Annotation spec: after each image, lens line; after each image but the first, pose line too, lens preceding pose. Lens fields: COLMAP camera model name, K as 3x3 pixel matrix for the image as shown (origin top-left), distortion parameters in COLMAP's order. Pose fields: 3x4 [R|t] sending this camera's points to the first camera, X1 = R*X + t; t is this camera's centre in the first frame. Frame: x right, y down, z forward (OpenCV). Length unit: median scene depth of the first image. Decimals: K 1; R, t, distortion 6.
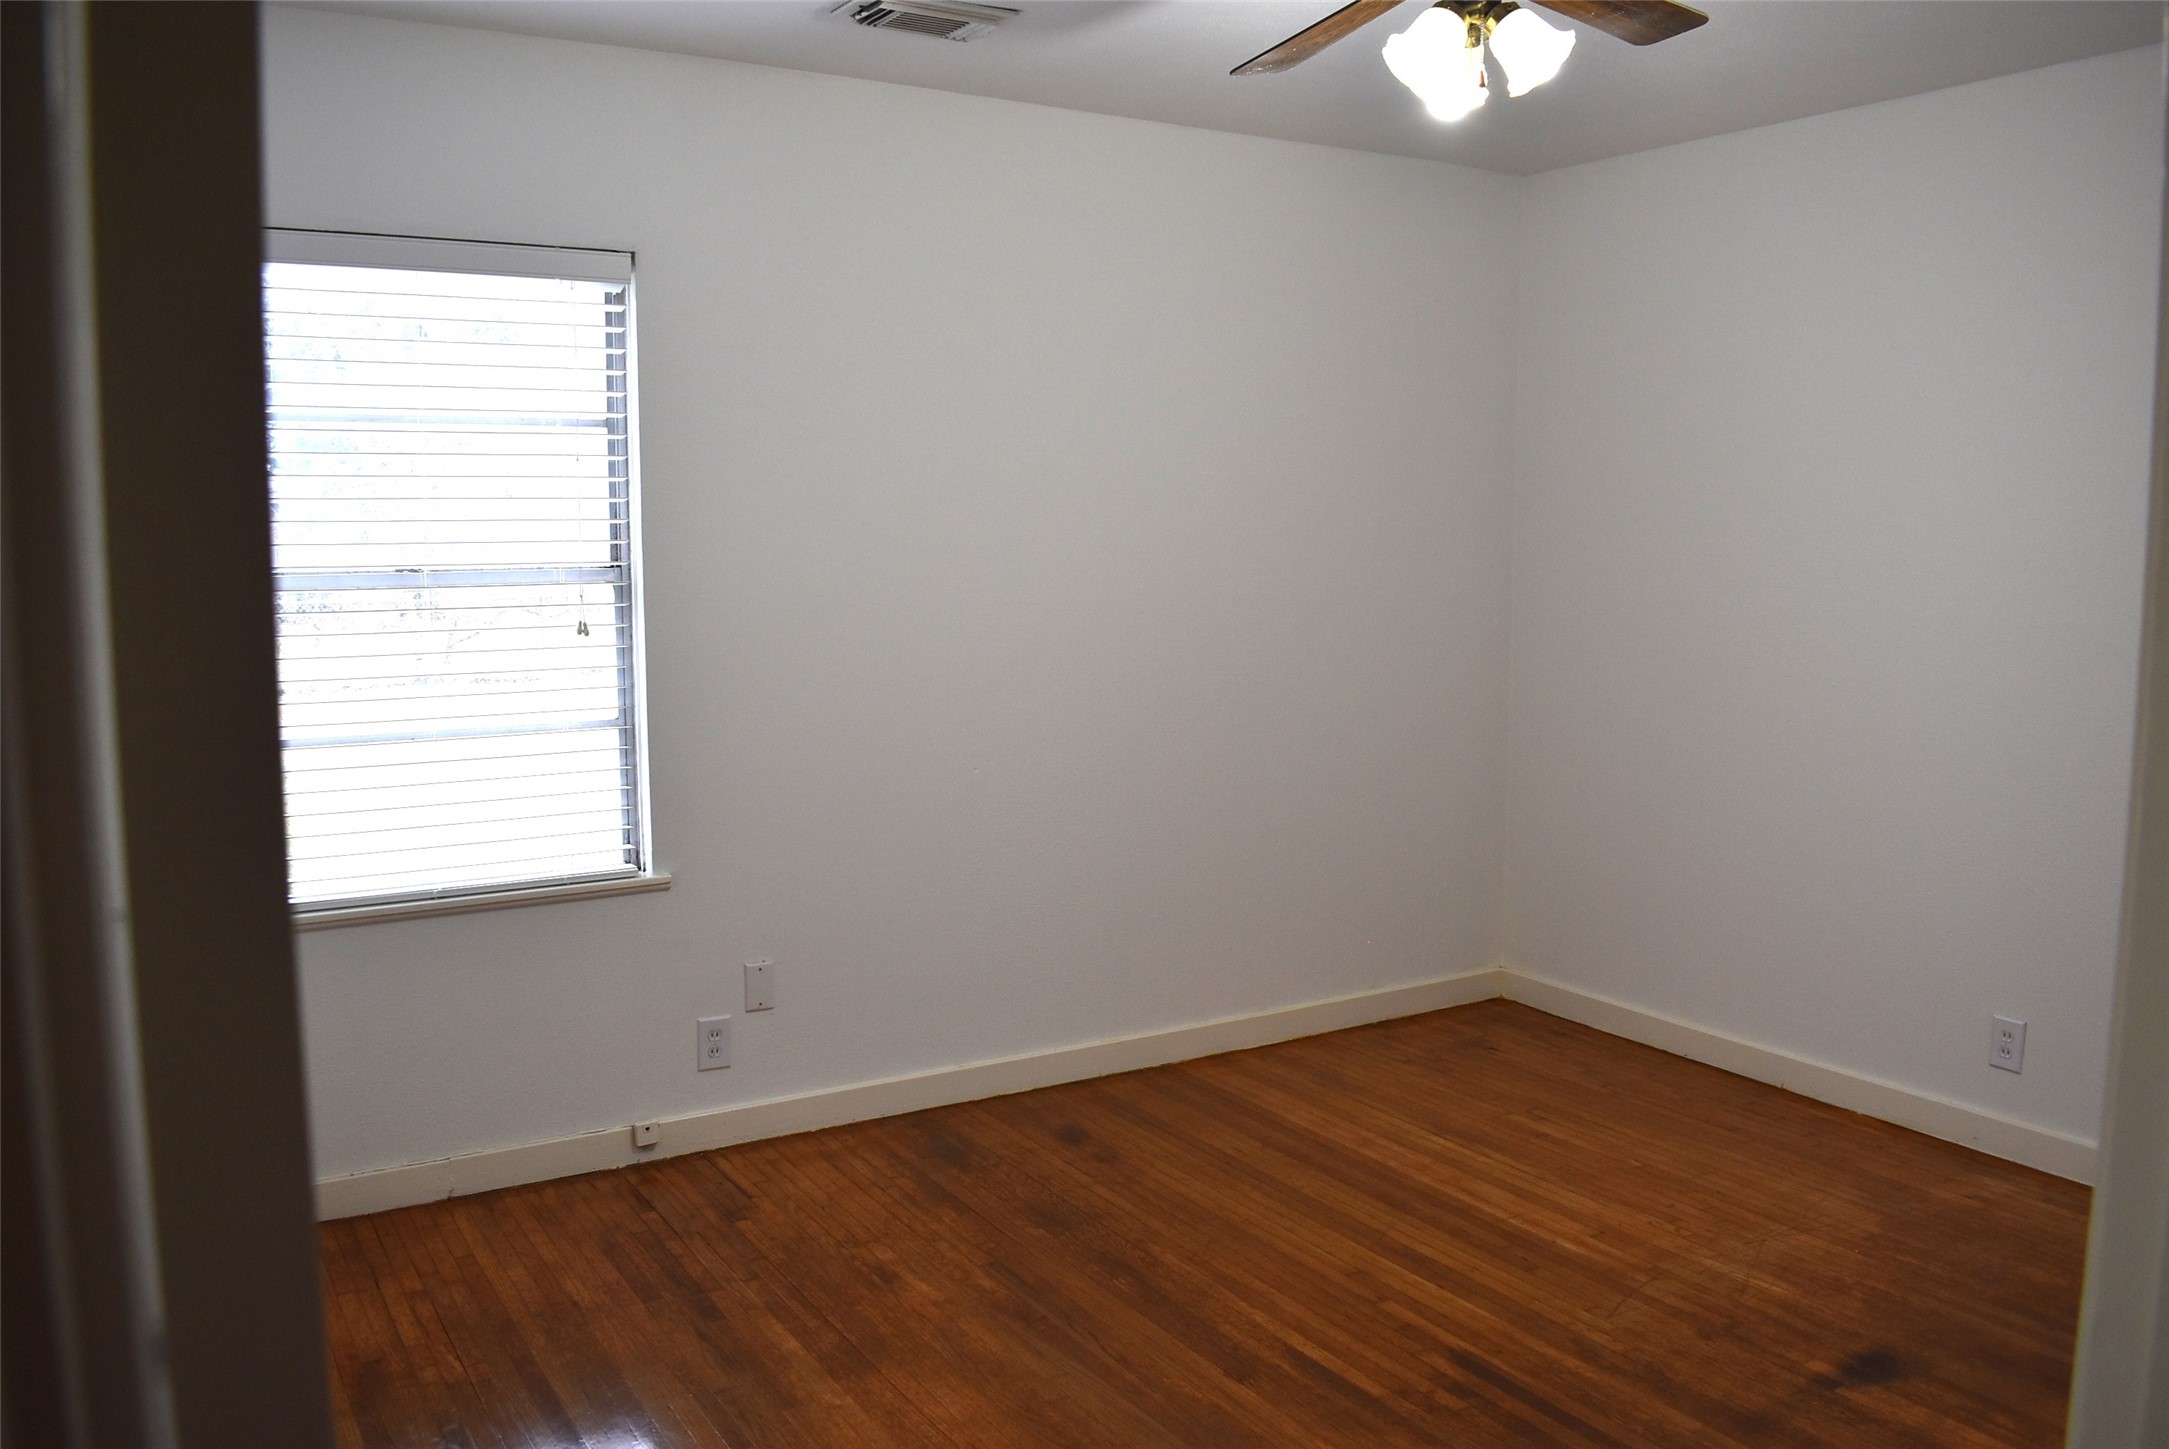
lens RADIAL K [[1786.1, 0, 1093.6], [0, 1786.1, 726.3], [0, 0, 1]] dist [-0.095307, 0.018809]
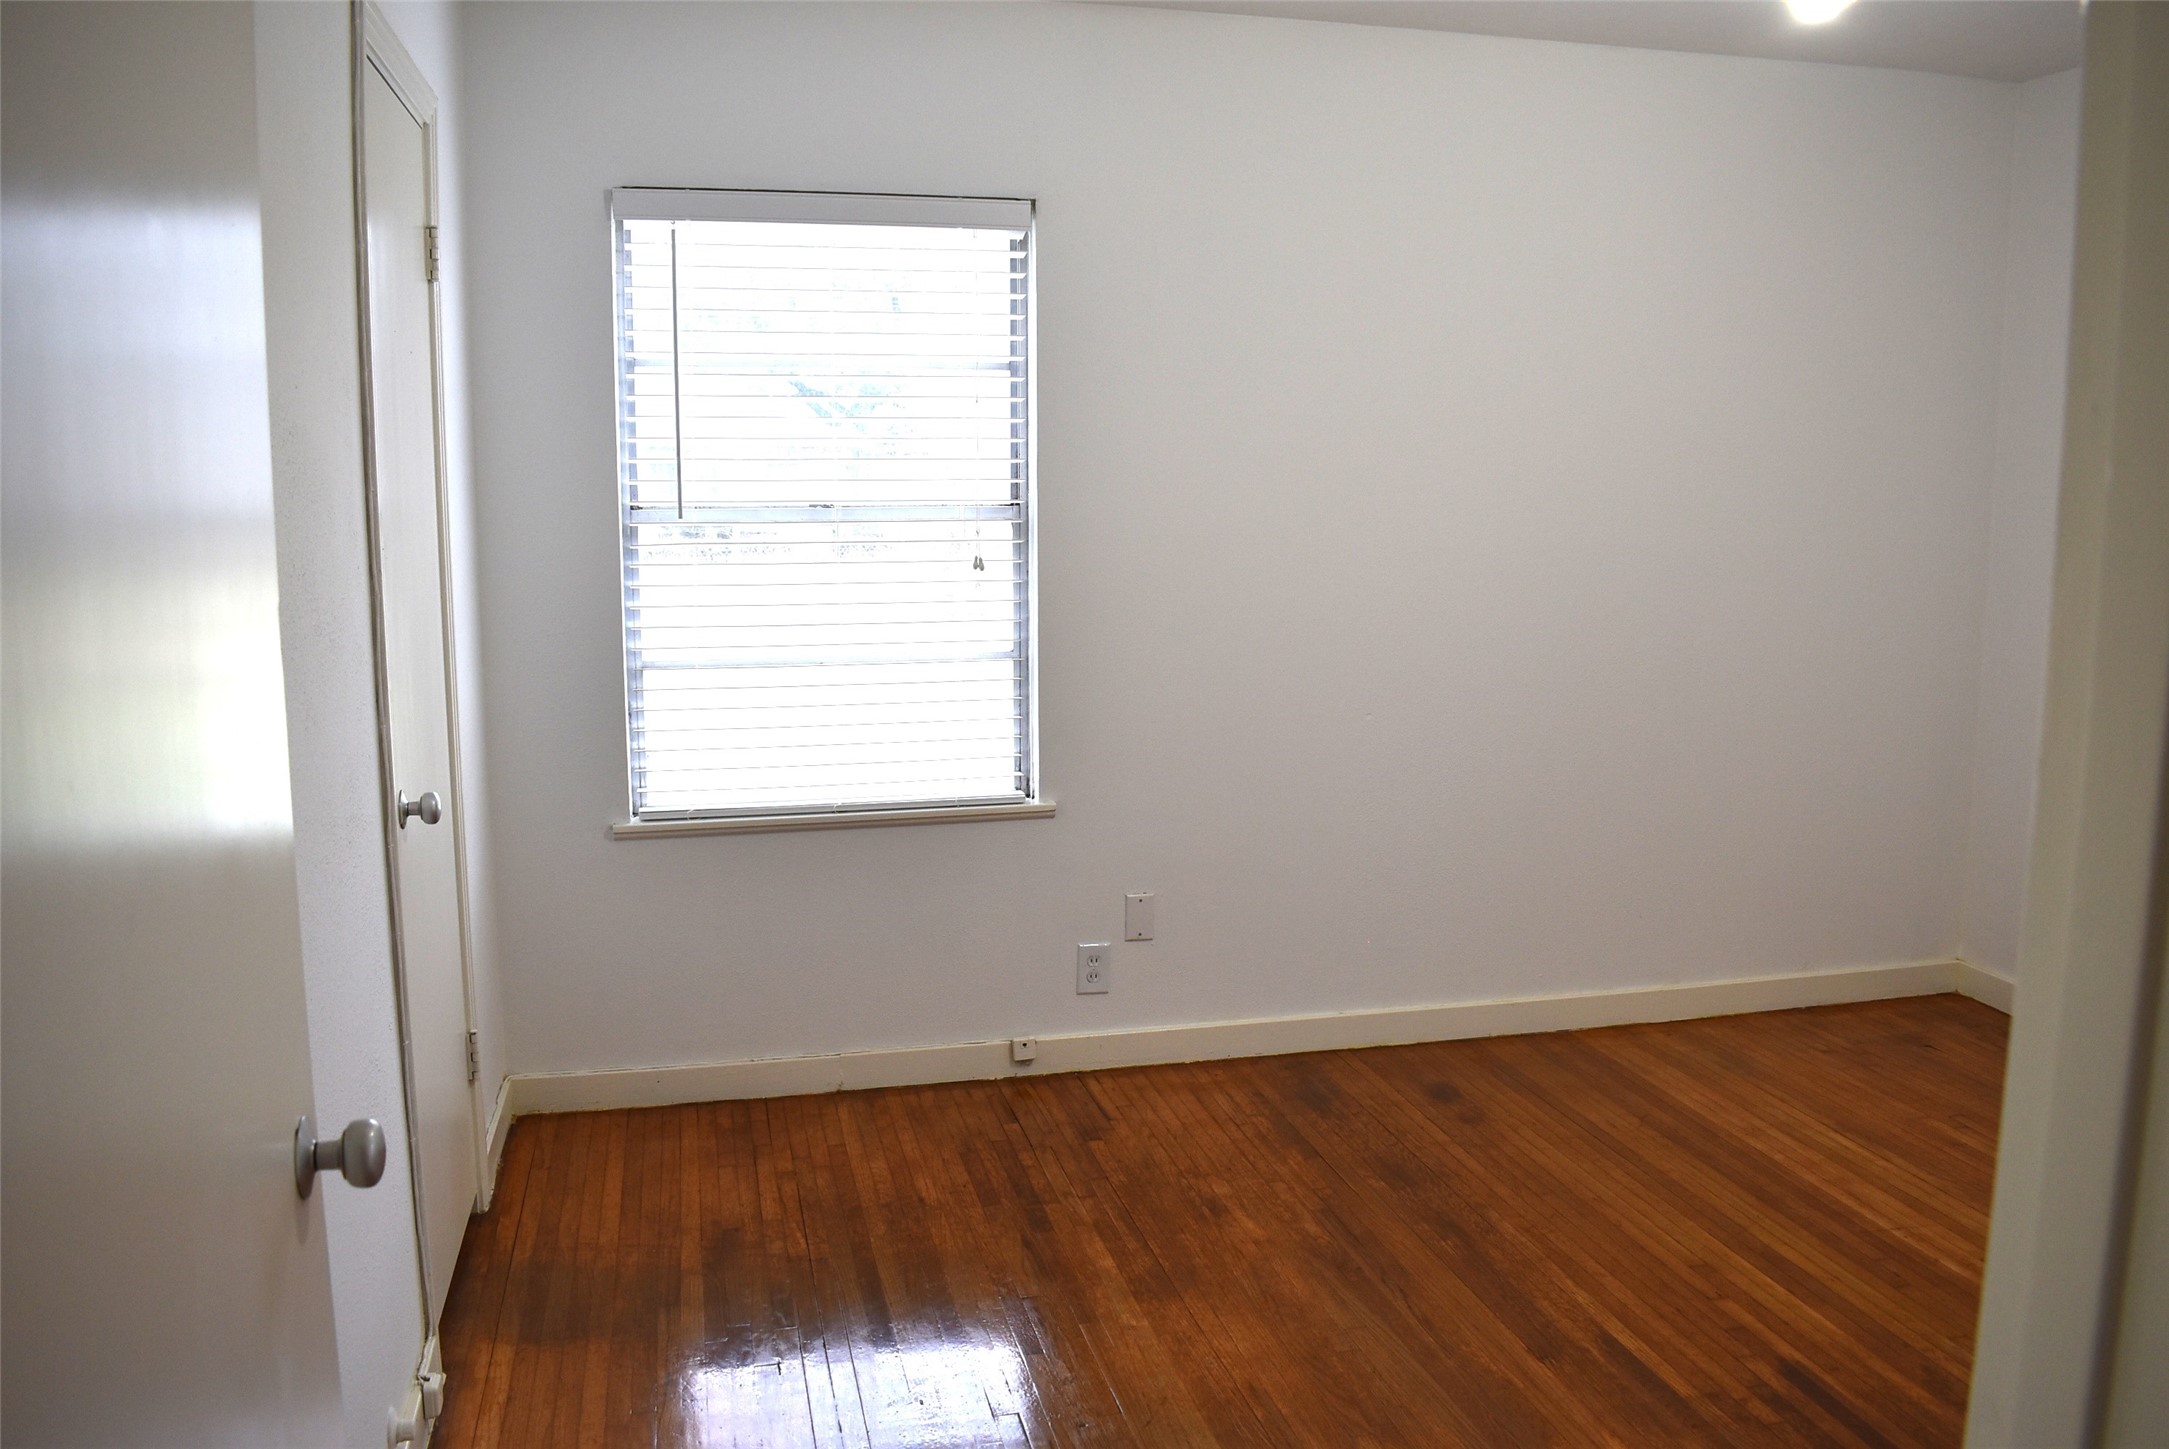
lens RADIAL K [[1786.1, 0, 1093.6], [0, 1786.1, 726.3], [0, 0, 1]] dist [-0.095307, 0.018809]
pose [[0.948611, 0.045050, -0.313223, 0.112801], [-0.036245, 0.998768, 0.033880, 0.002953], [0.314363, -0.020786, 0.949075, 0.019648]]
